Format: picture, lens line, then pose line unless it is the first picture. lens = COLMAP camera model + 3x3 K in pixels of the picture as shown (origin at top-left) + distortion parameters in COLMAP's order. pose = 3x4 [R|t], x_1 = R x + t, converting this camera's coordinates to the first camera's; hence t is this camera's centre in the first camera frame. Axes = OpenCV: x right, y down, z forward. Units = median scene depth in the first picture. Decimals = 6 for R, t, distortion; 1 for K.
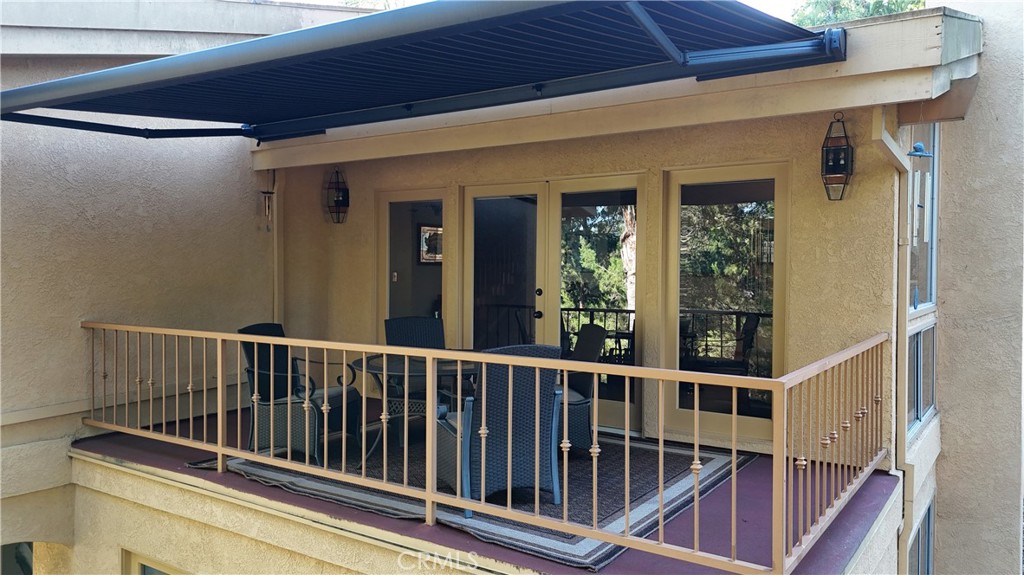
lens RADIAL K [[751.6, 0, 516.7], [0, 751.6, 284.9], [0, 0, 1]] dist [0.022853, -0.008610]
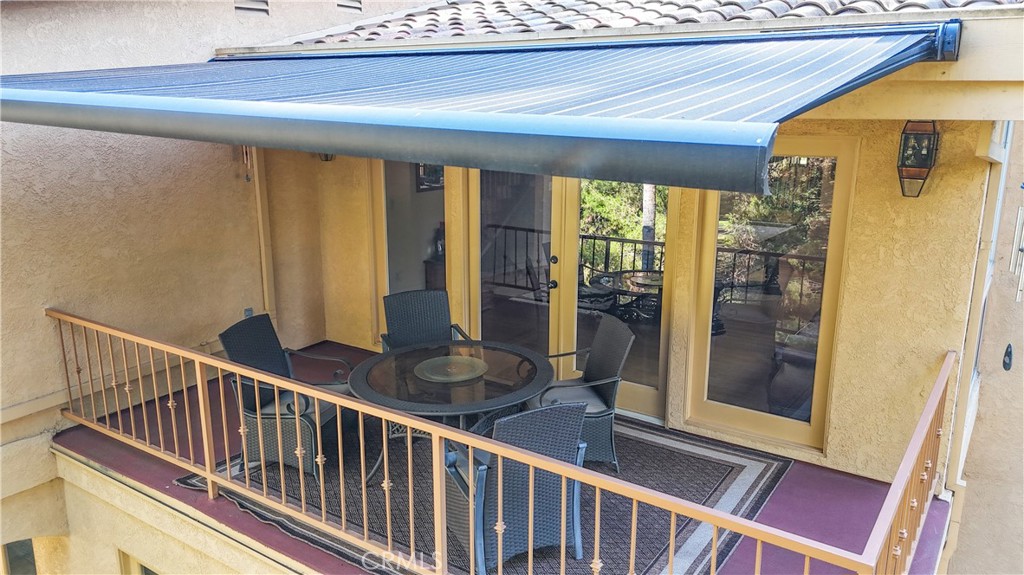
lens RADIAL K [[751.6, 0, 516.7], [0, 751.6, 284.9], [0, 0, 1]] dist [0.022853, -0.008610]
pose [[0.999989, -0.003173, -0.003410, -0.013569], [0.003829, 0.976800, 0.214119, -0.173796], [0.002652, -0.214129, 0.976802, 0.133426]]
